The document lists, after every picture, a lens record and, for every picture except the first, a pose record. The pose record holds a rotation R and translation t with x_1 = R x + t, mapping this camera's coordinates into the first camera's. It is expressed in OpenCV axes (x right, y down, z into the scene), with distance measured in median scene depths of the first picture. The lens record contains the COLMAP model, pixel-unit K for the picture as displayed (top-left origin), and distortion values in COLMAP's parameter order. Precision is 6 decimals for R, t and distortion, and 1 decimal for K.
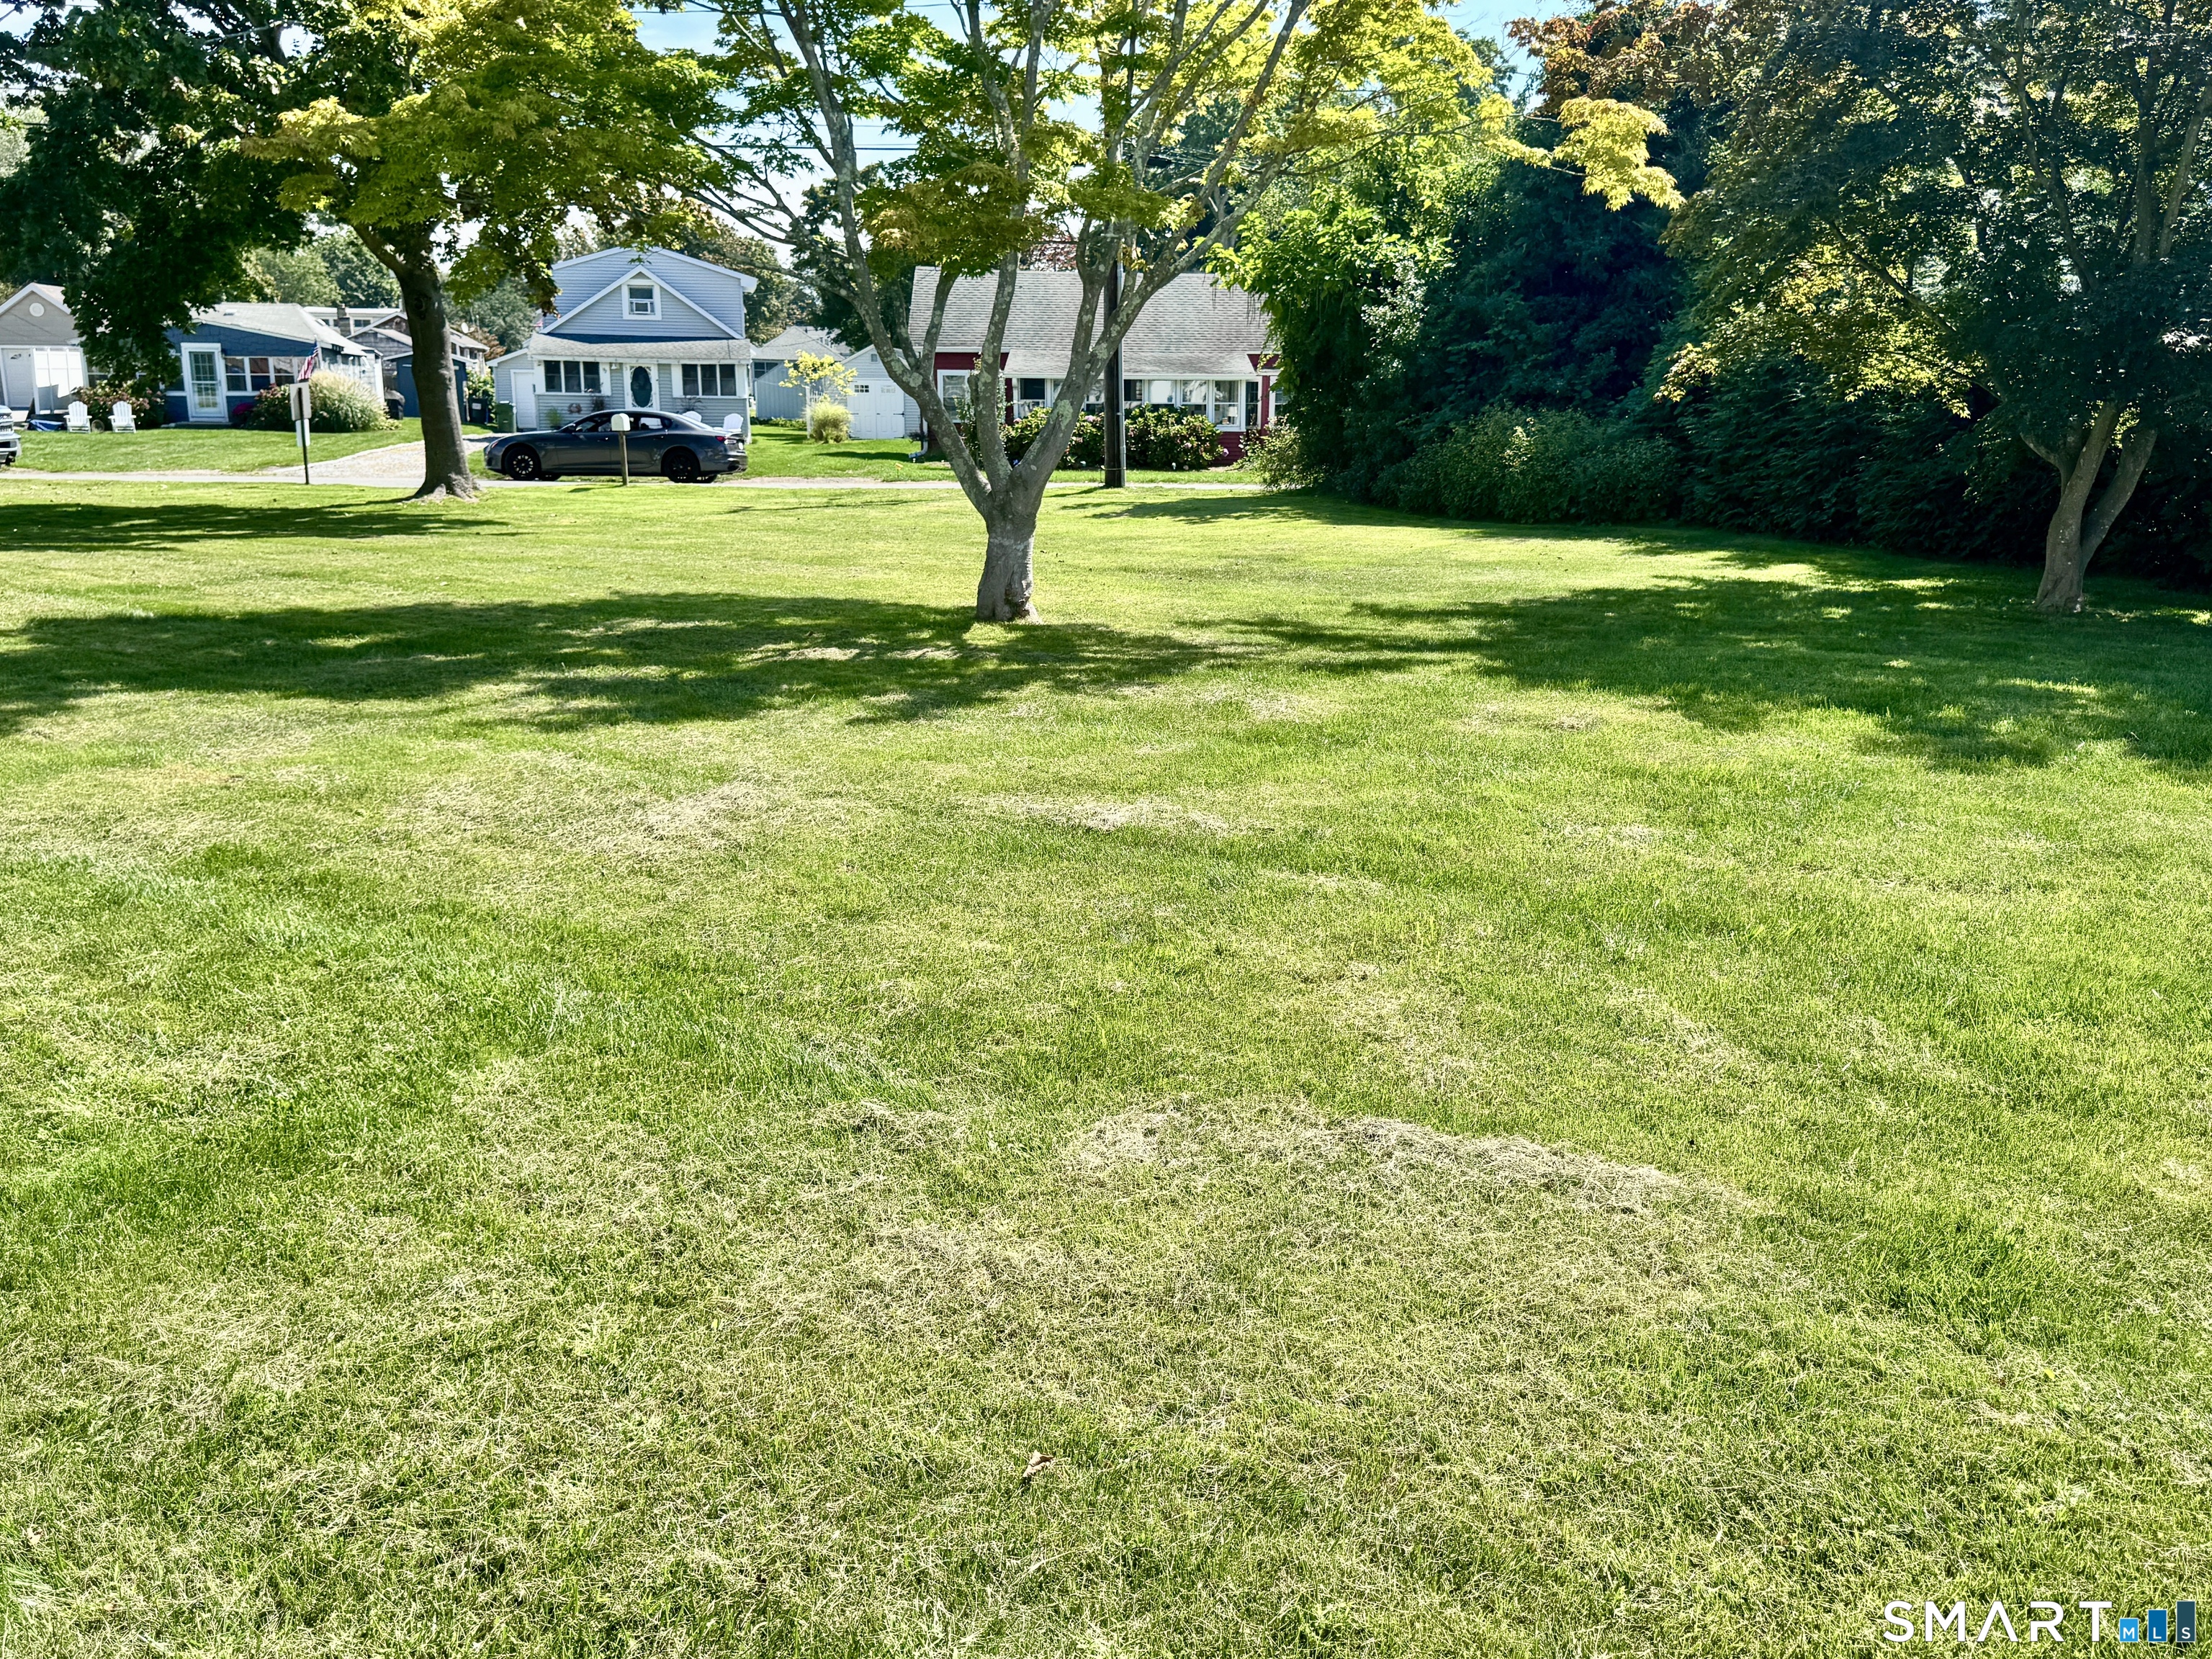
lens RADIAL K [[1846.9, 0, 1105.0], [0, 1846.9, 832.5], [0, 0, 1]] dist [-0.005699, -0.025551]
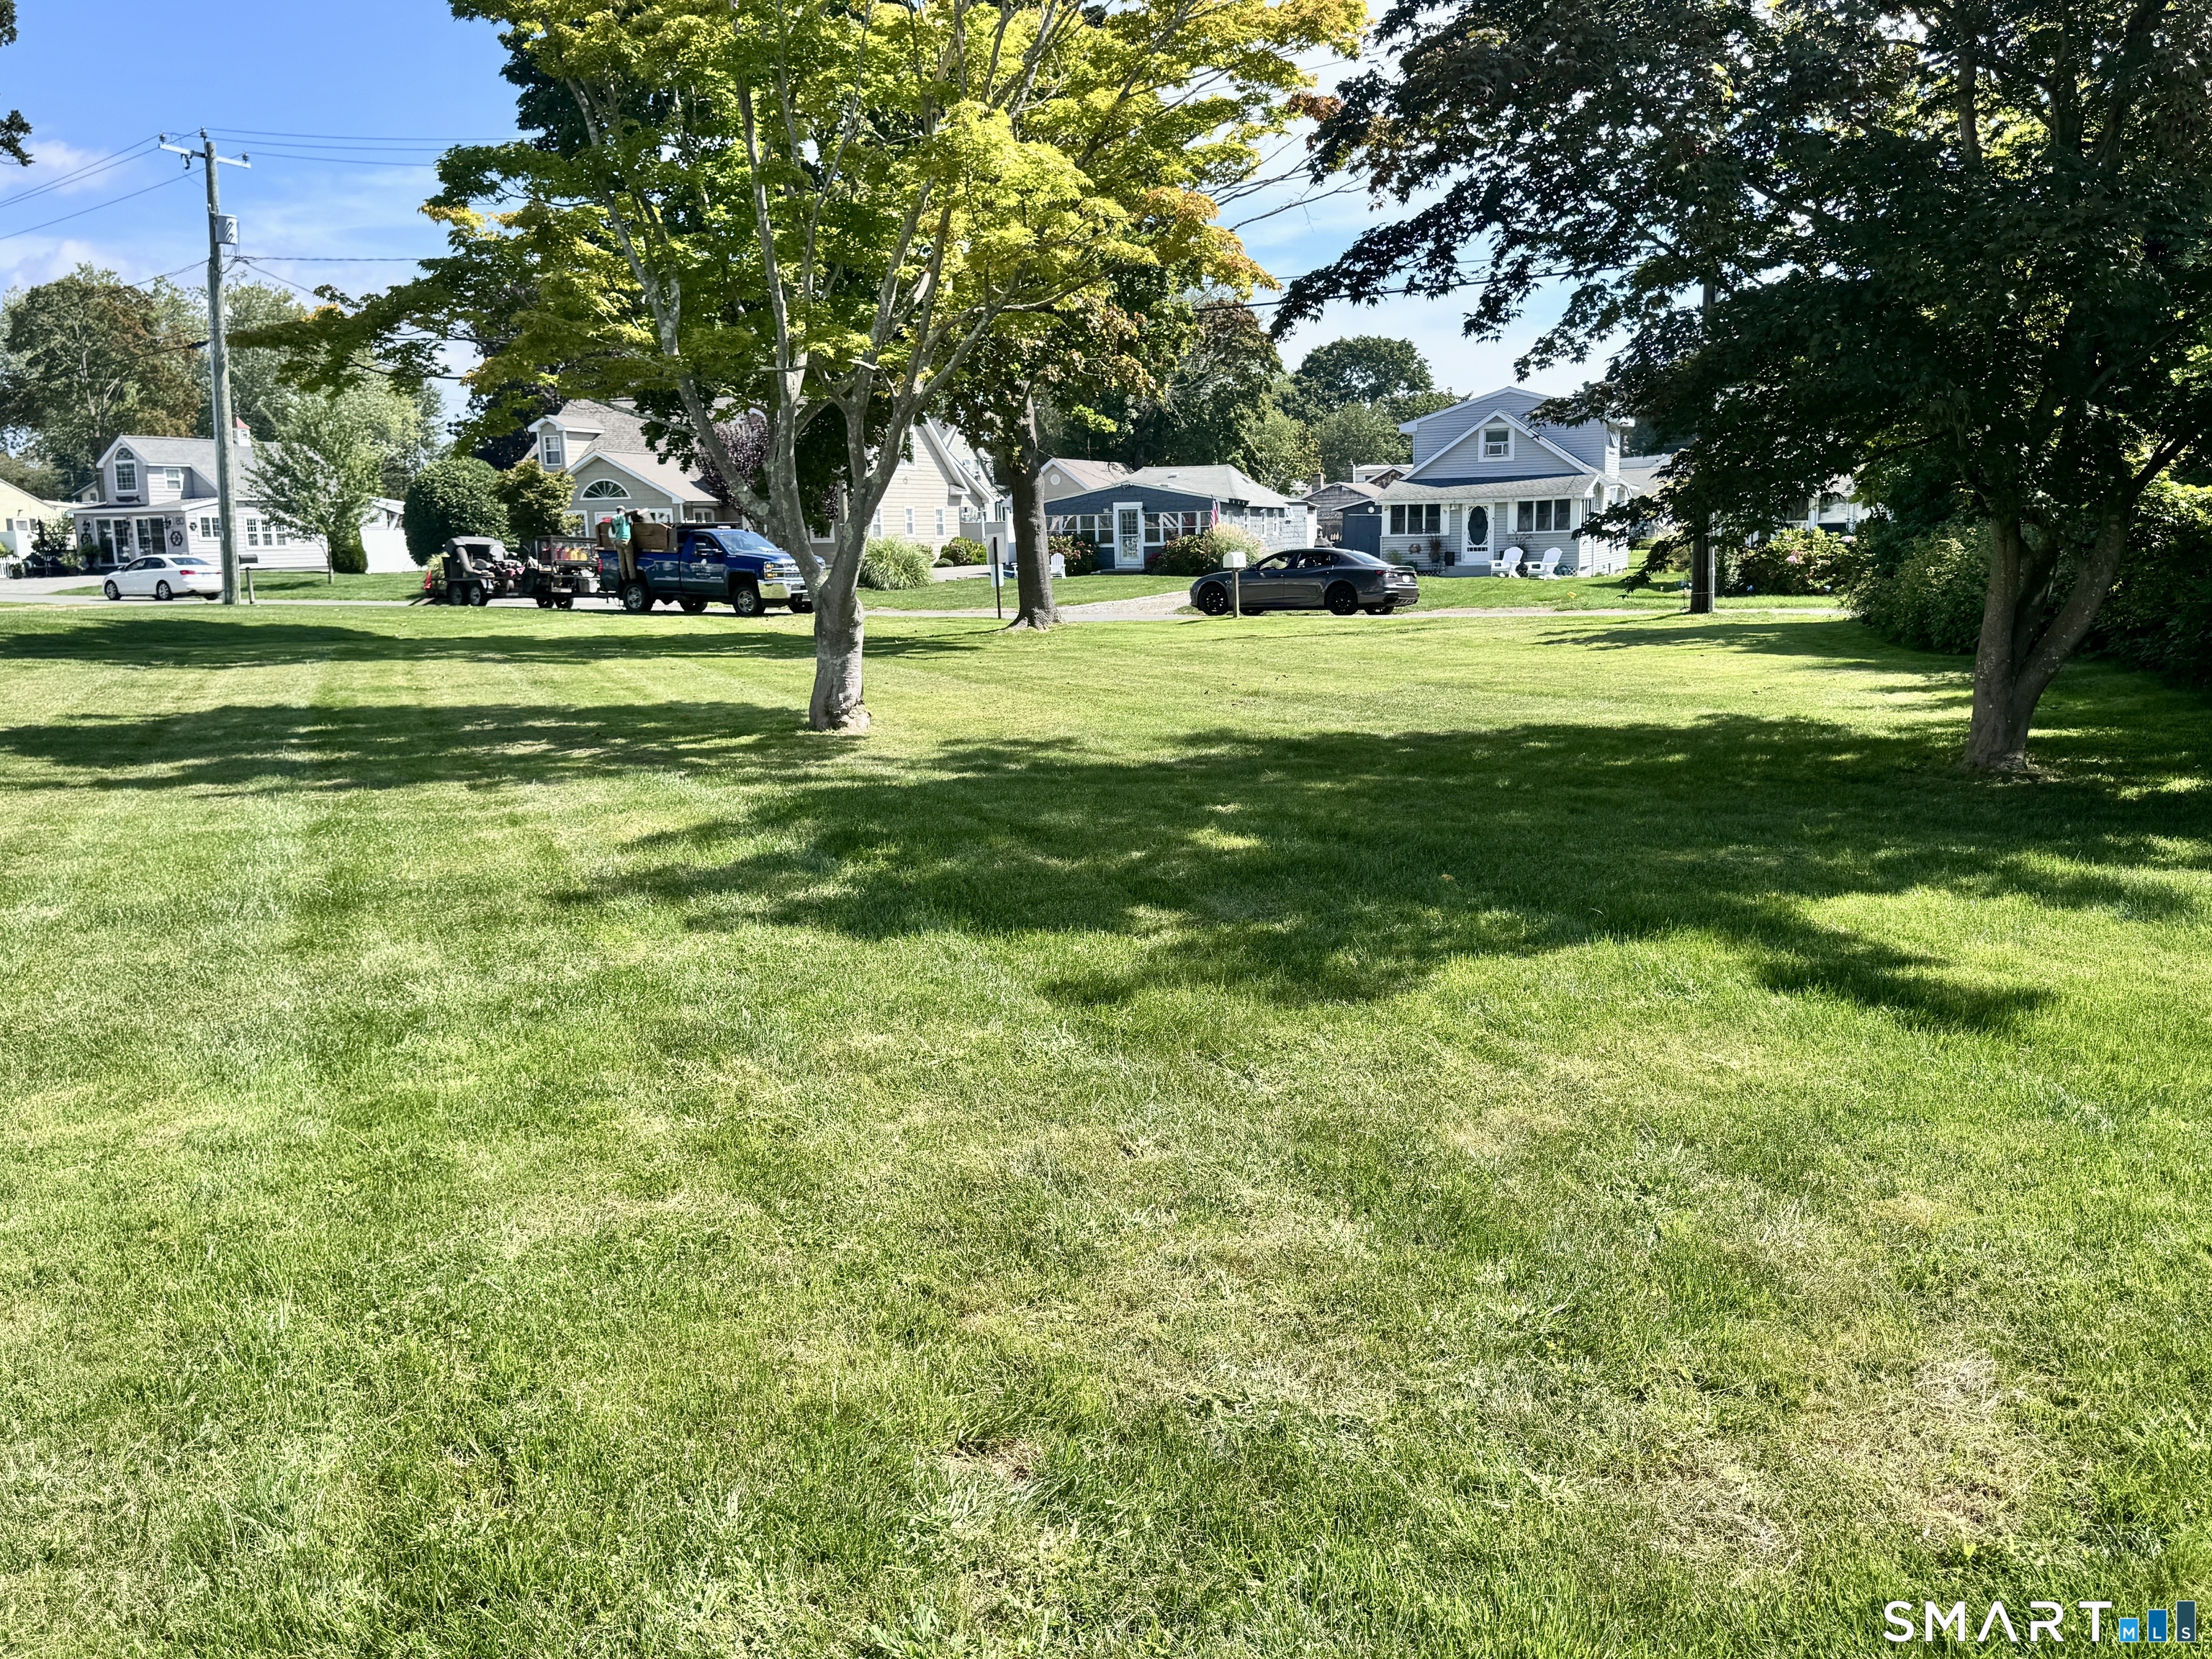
lens RADIAL K [[1846.9, 0, 1104.9], [0, 1846.9, 828.1], [0, 0, 1]] dist [-0.005699, -0.025551]
pose [[0.791975, 0.060359, -0.607562, 0.222418], [-0.107060, 0.993412, -0.040864, -0.009352], [0.601094, 0.097409, 0.793220, 0.073438]]
